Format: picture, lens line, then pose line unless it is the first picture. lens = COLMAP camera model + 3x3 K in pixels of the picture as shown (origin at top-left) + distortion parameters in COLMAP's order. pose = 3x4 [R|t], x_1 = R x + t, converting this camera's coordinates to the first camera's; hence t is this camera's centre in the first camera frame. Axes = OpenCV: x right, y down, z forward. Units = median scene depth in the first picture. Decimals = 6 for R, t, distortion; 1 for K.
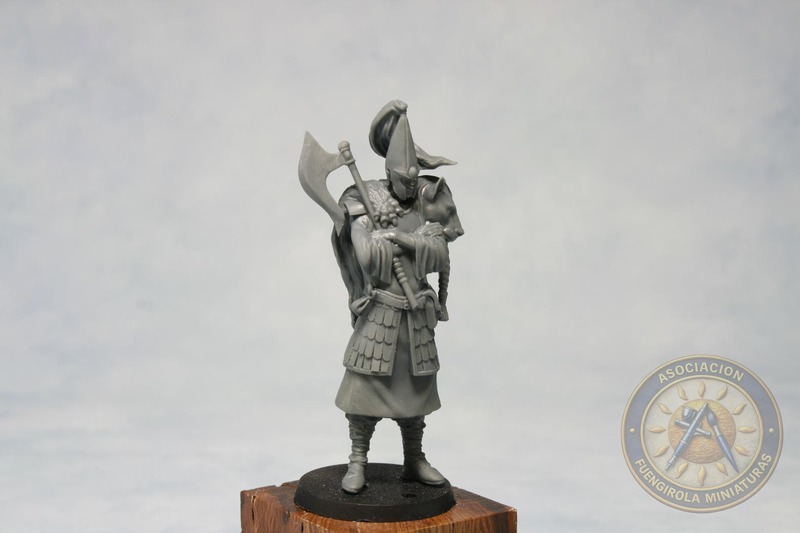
lens RADIAL K [[2098.3, 0, 400.3], [0, 2098.3, 268.3], [0, 0, 1]] dist [0.911821, 0.000000]
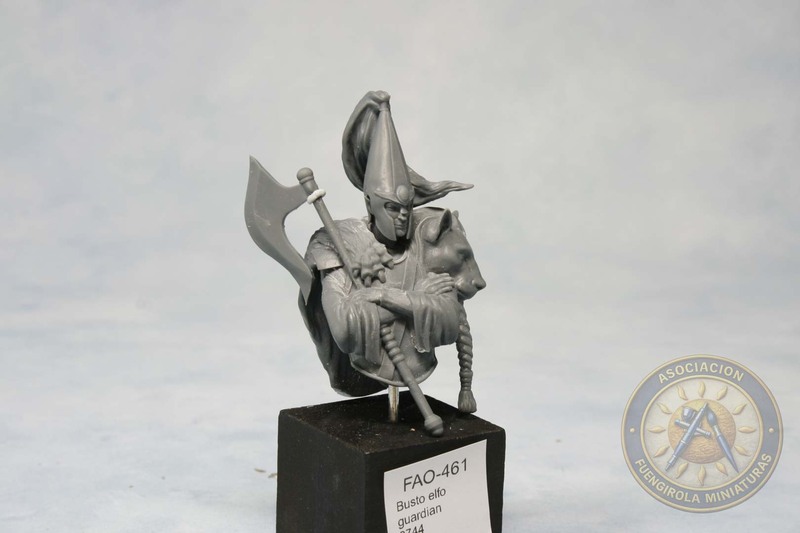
lens RADIAL K [[2098.3, 0, 405.4], [0, 2098.3, 285.2], [0, 0, 1]] dist [0.911821, 0.000000]
pose [[0.998881, -0.046866, 0.006406, 0.000556], [0.047014, 0.998573, -0.025321, -0.001141], [-0.005210, 0.025593, 0.999659, 0.304925]]
